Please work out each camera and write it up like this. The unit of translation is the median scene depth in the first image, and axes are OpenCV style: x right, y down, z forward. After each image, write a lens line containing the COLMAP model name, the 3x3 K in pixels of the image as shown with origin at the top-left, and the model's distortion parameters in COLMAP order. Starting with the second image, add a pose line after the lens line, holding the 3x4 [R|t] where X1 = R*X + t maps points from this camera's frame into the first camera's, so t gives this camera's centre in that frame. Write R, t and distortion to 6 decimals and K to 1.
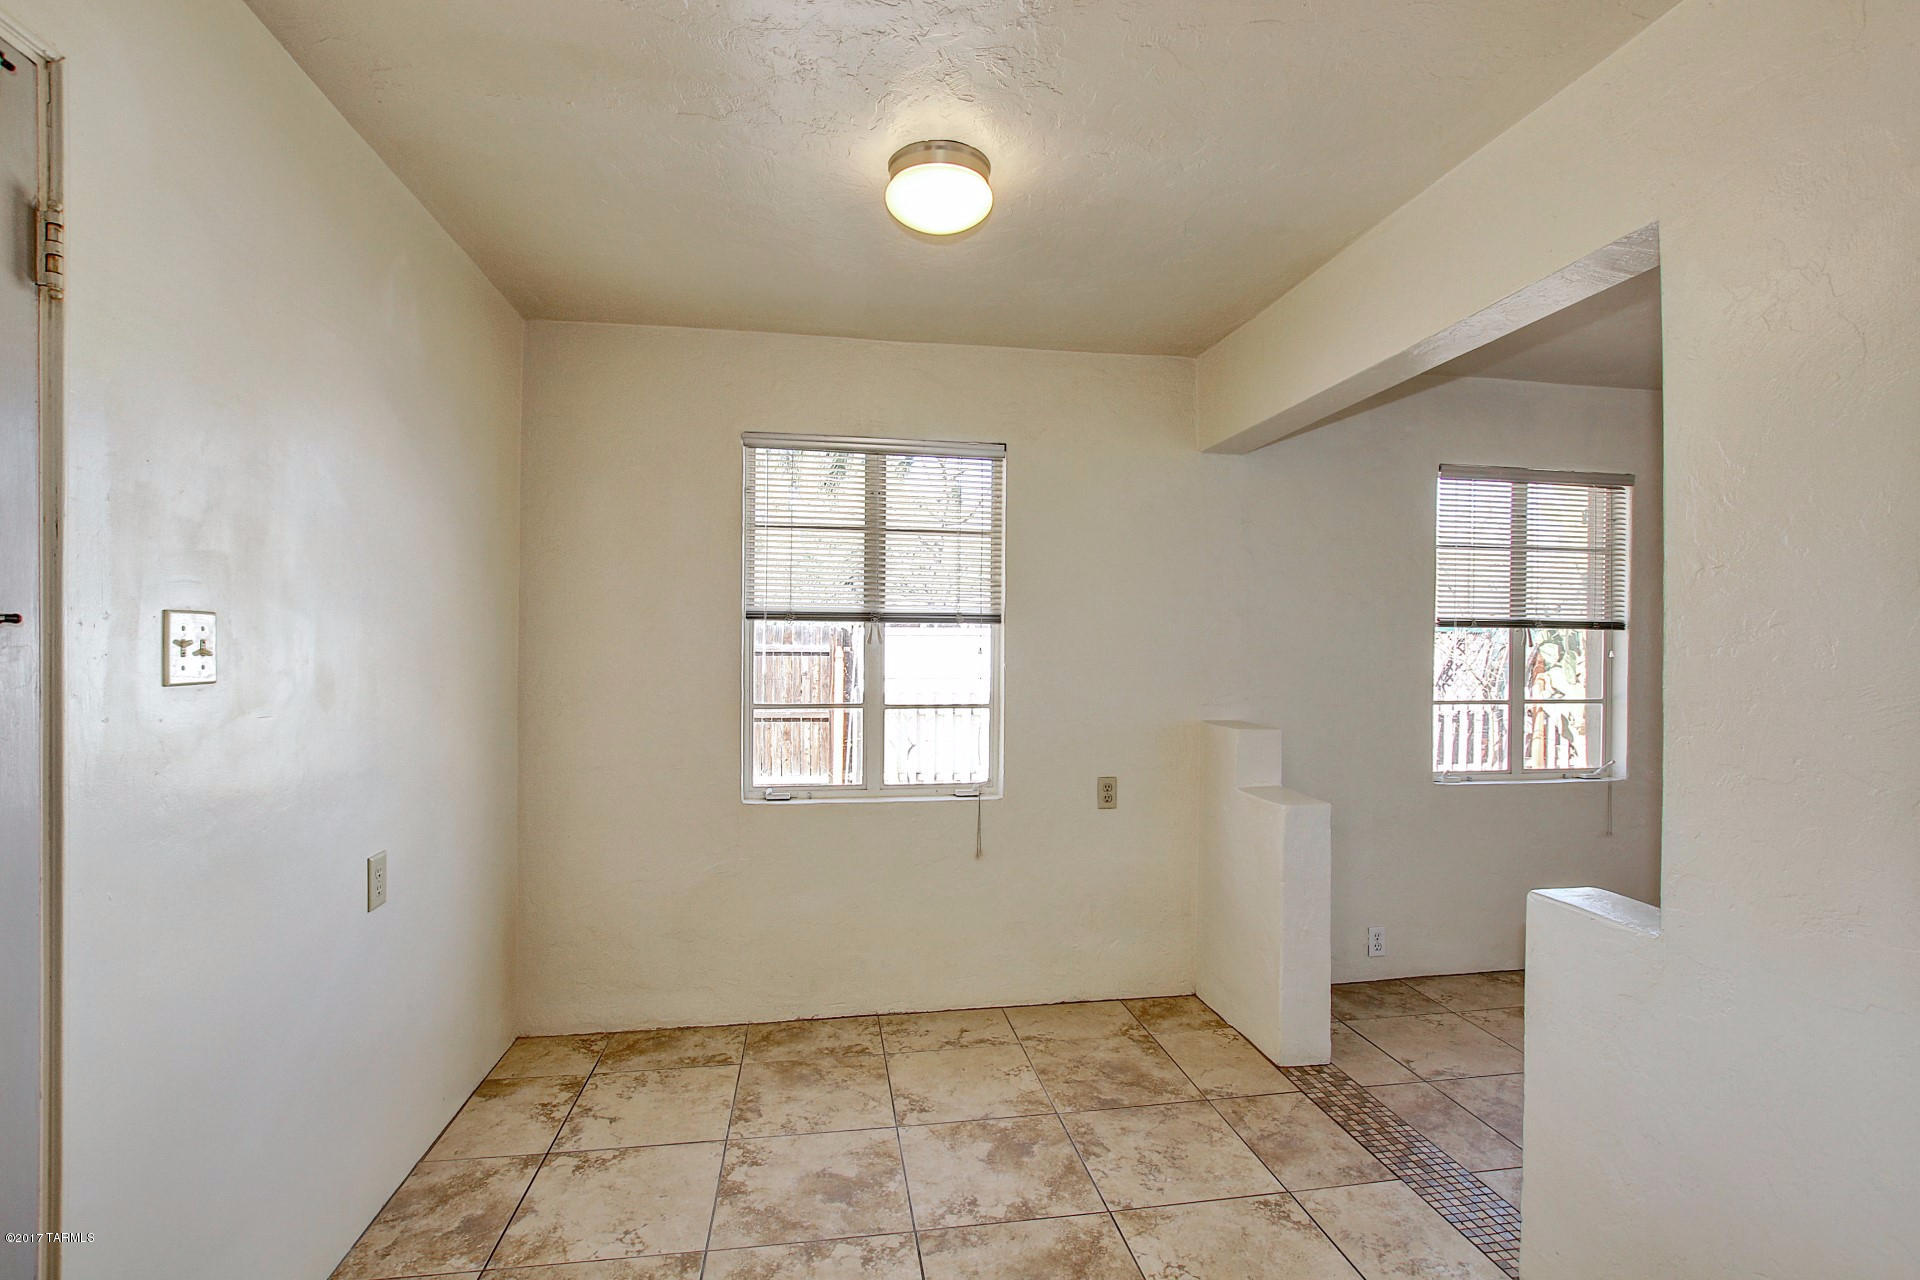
lens RADIAL K [[977.0, 0, 892.6], [0, 977.0, 658.9], [0, 0, 1]] dist [0.000268, 0.000564]
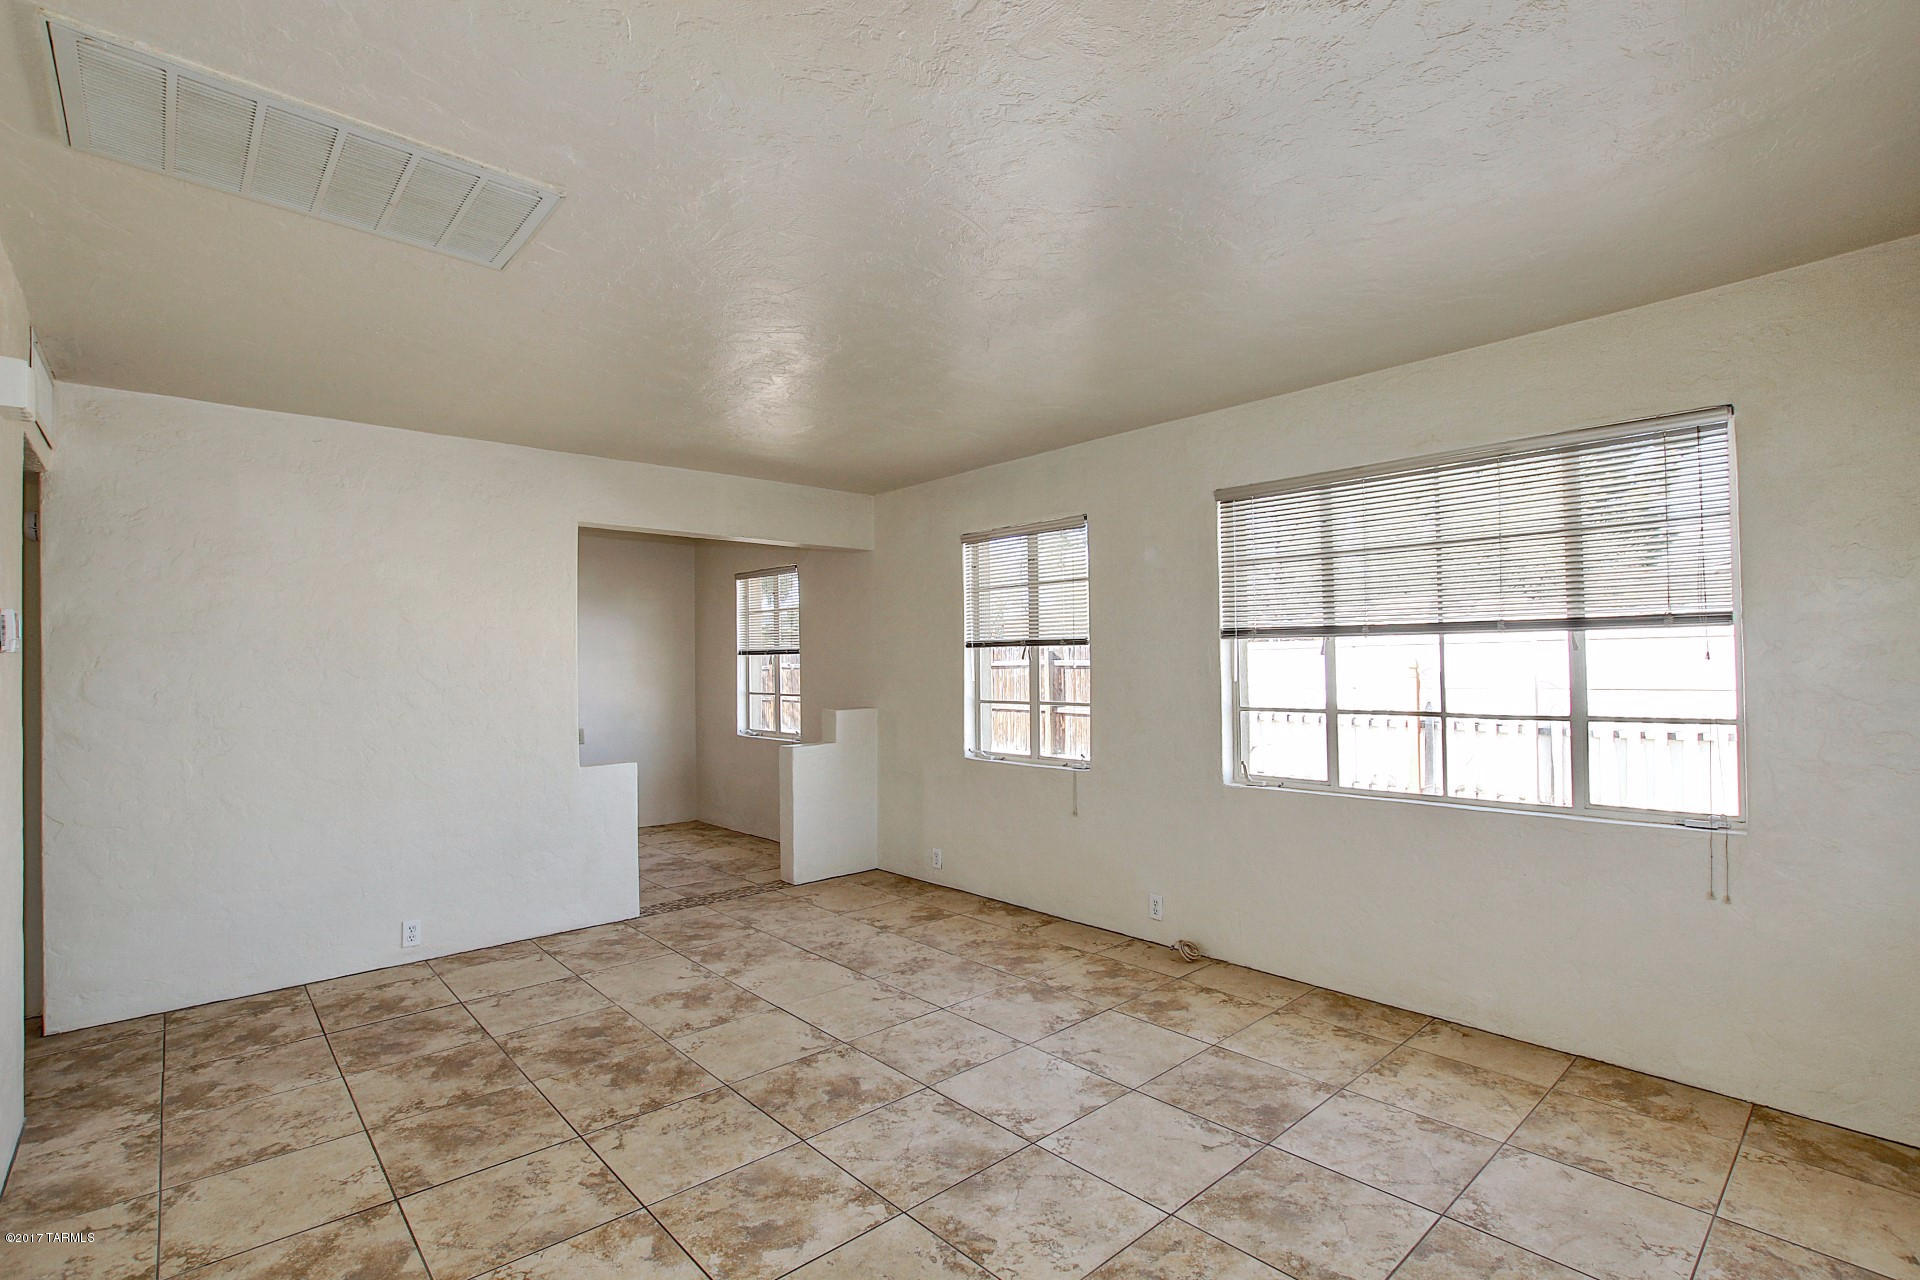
lens RADIAL K [[888.6, 0, 969.1], [0, 888.6, 653.0], [0, 0, 1]] dist [-0.023033, 0.001838]
pose [[0.512075, -0.021824, -0.858663, 1.098107], [0.006679, 0.999748, -0.021427, 0.001608], [0.858915, 0.005237, 0.512092, 0.218018]]
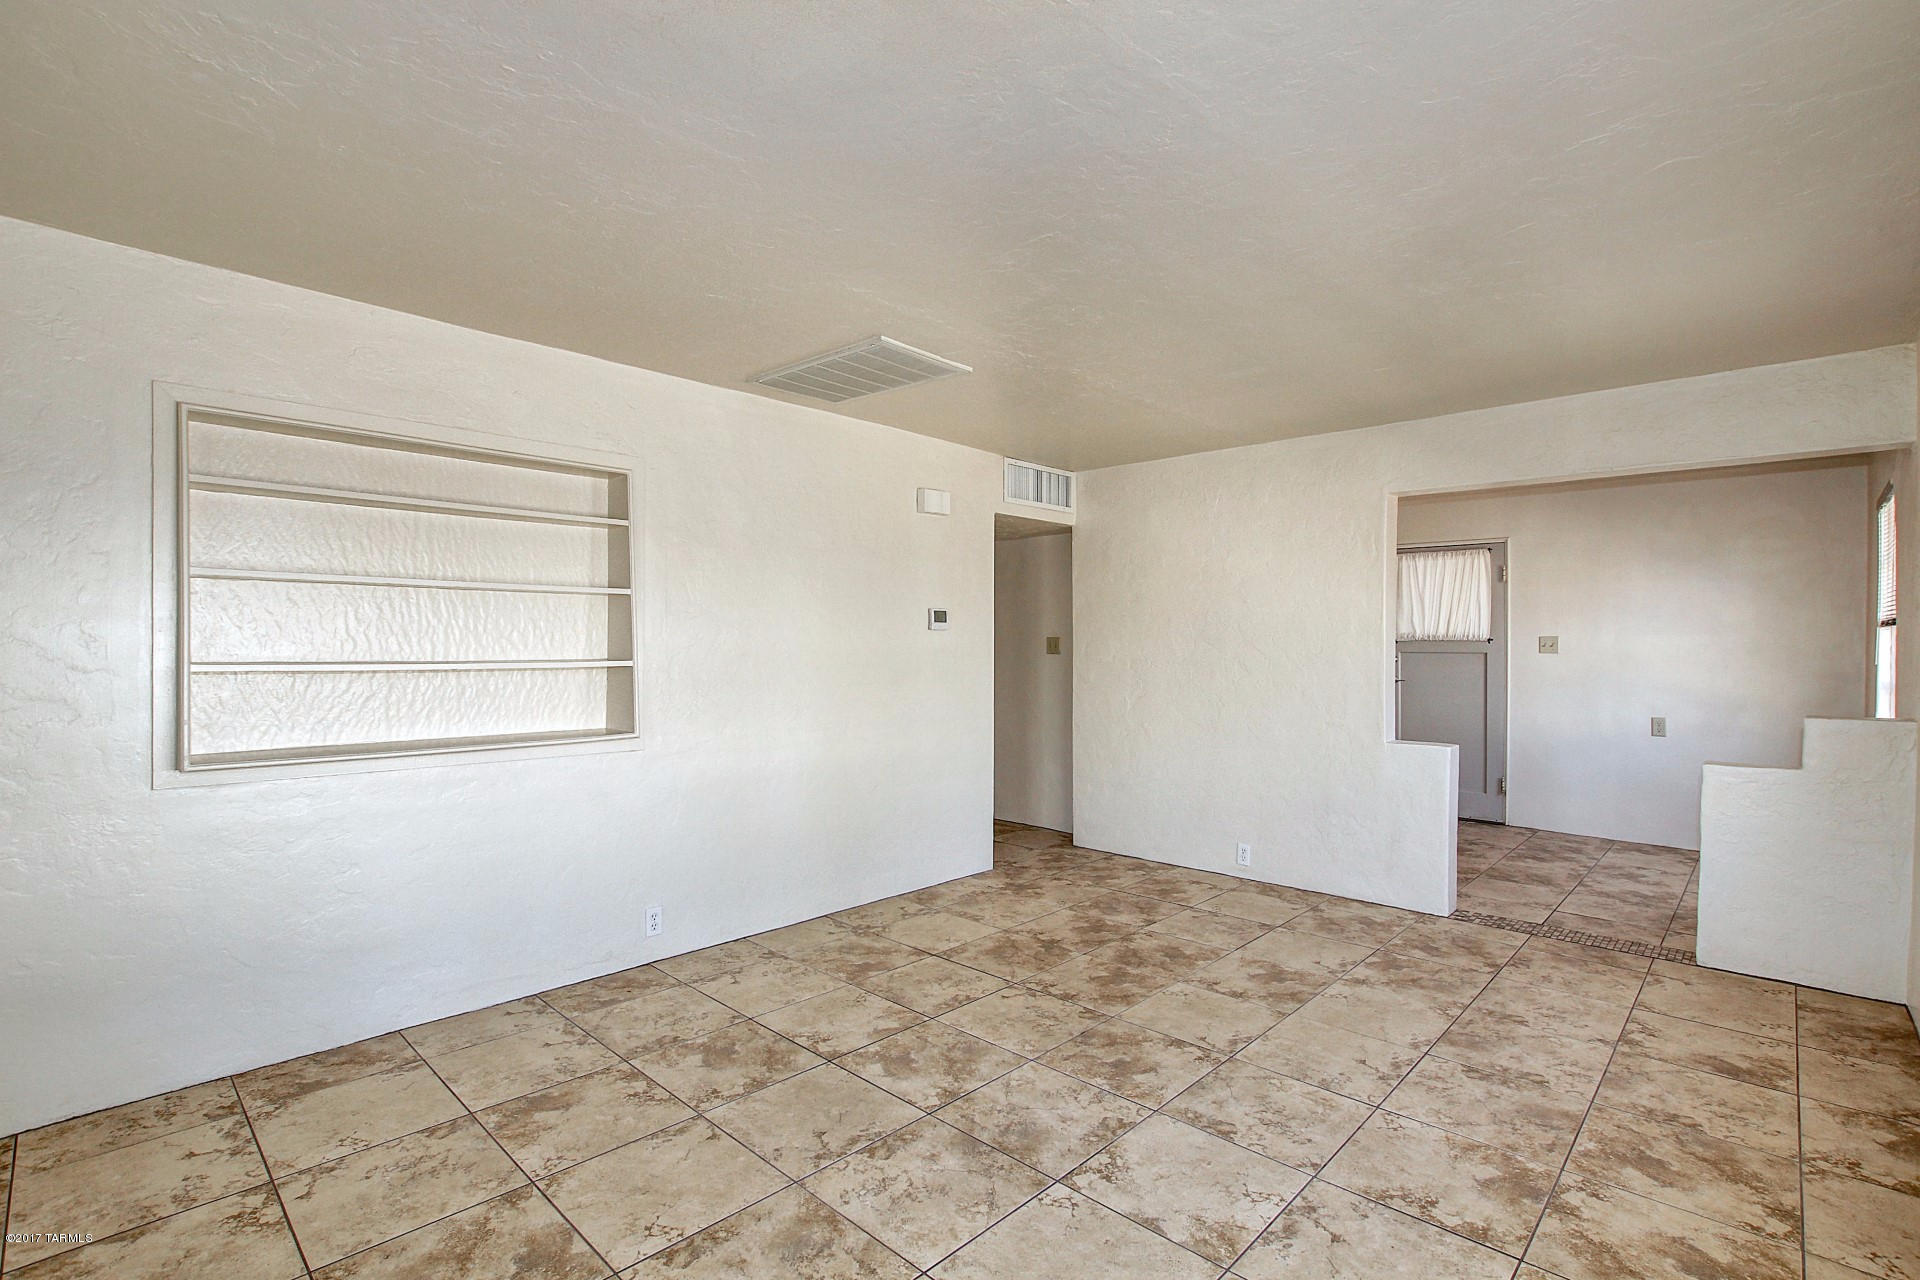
lens RADIAL K [[888.6, 0, 969.1], [0, 888.6, 653.0], [0, 0, 1]] dist [-0.023033, 0.001838]
pose [[-0.815664, -0.000419, -0.578526, 1.000605], [-0.014533, 0.999699, 0.019766, -0.005869], [0.578344, 0.024530, -0.815424, 0.718945]]
